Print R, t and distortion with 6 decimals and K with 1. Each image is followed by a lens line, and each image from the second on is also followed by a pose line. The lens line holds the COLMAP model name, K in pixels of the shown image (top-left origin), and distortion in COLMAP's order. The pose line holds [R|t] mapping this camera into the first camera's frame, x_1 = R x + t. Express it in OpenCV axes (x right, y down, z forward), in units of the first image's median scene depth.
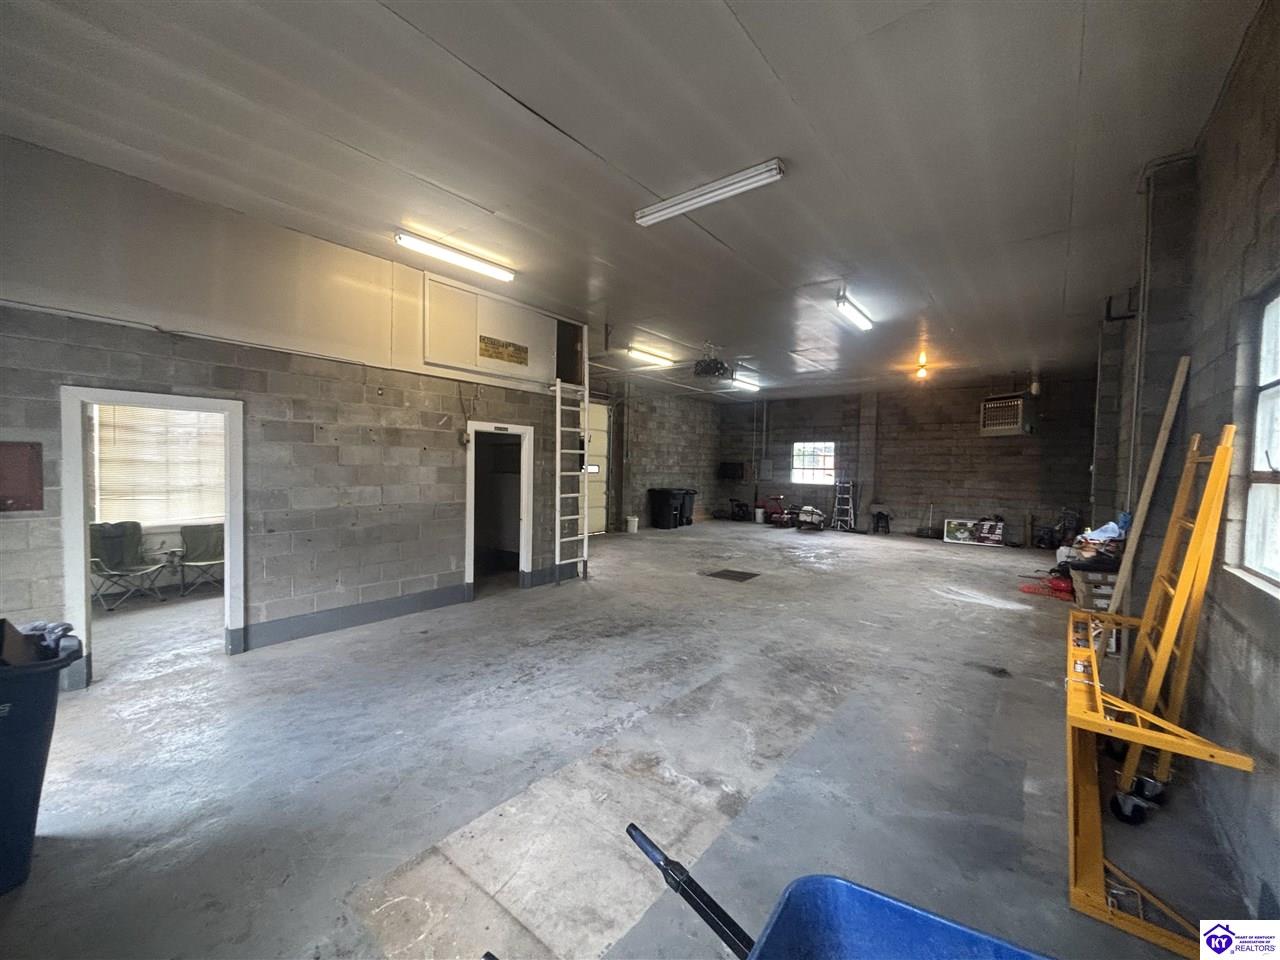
lens RADIAL K [[513.6, 0, 635.9], [0, 513.6, 480.7], [0, 0, 1]] dist [0.012539, -0.000120]
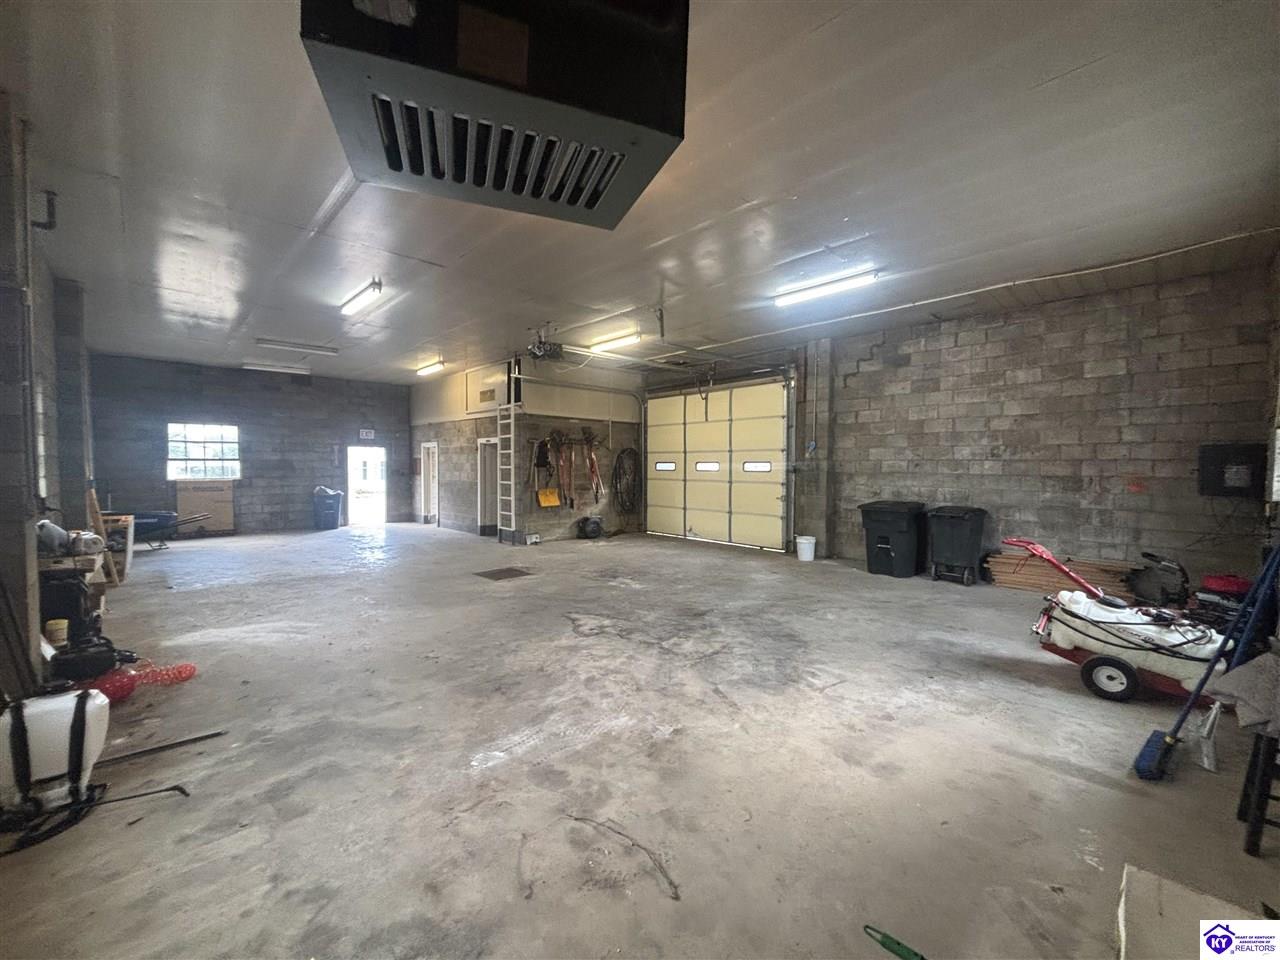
lens RADIAL K [[513.6, 0, 635.9], [0, 513.6, 480.7], [0, 0, 1]] dist [0.012539, -0.000120]
pose [[-0.129610, 0.015760, -0.991440, 0.683198], [-0.033555, 0.999231, 0.020271, -0.010168], [0.990997, 0.035895, -0.128982, 0.850655]]
